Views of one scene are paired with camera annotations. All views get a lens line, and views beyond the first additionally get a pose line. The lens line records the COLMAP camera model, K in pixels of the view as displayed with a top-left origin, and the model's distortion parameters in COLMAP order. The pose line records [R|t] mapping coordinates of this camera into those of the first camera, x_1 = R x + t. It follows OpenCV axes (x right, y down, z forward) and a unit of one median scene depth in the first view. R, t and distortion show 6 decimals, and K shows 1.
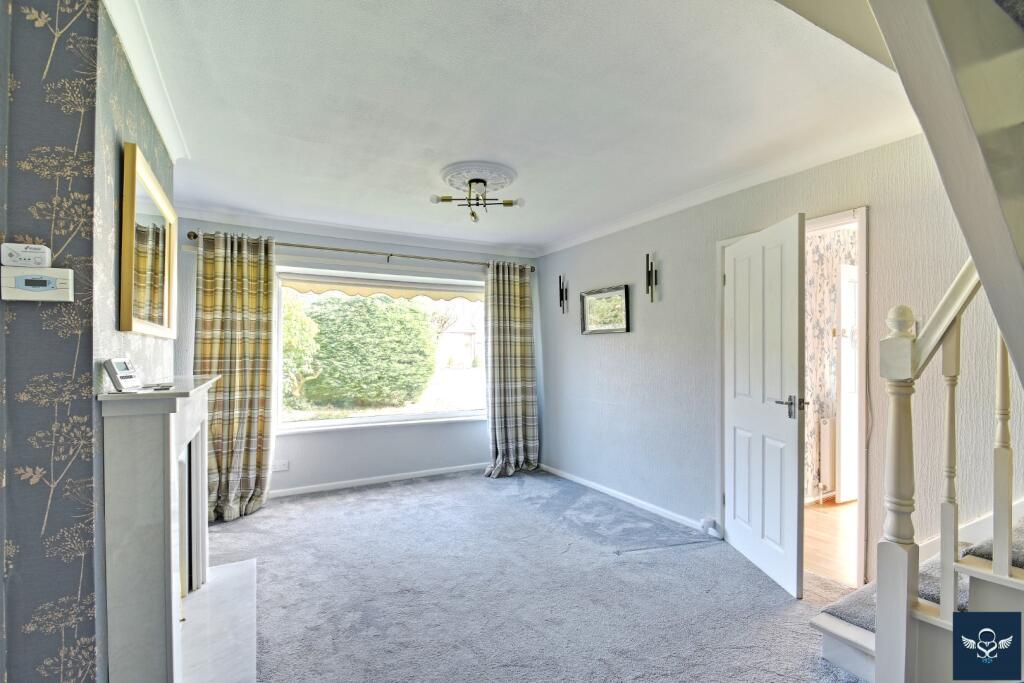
lens RADIAL K [[456.4, 0, 508.8], [0, 456.4, 354.5], [0, 0, 1]] dist [0.002331, 0.000267]
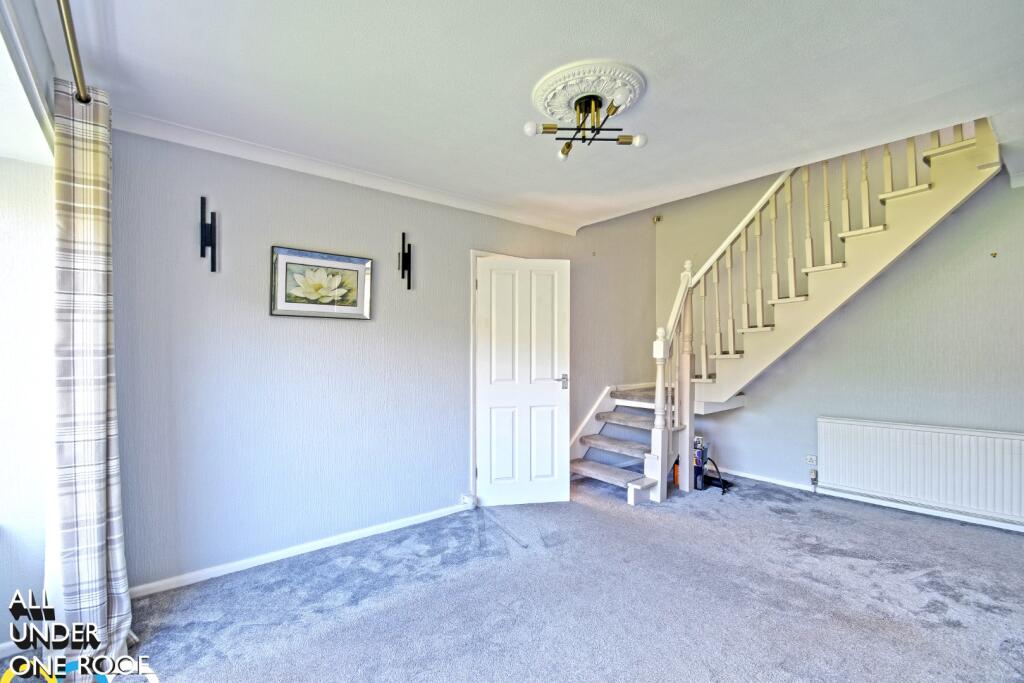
lens RADIAL K [[445.0, 0, 487.4], [0, 445.0, 348.2], [0, 0, 1]] dist [-0.035430, -0.000270]
pose [[-0.152232, 0.005390, 0.988330, -0.558482], [0.002148, 0.999985, -0.005122, 0.004679], [-0.988342, 0.001343, -0.152242, 0.979563]]
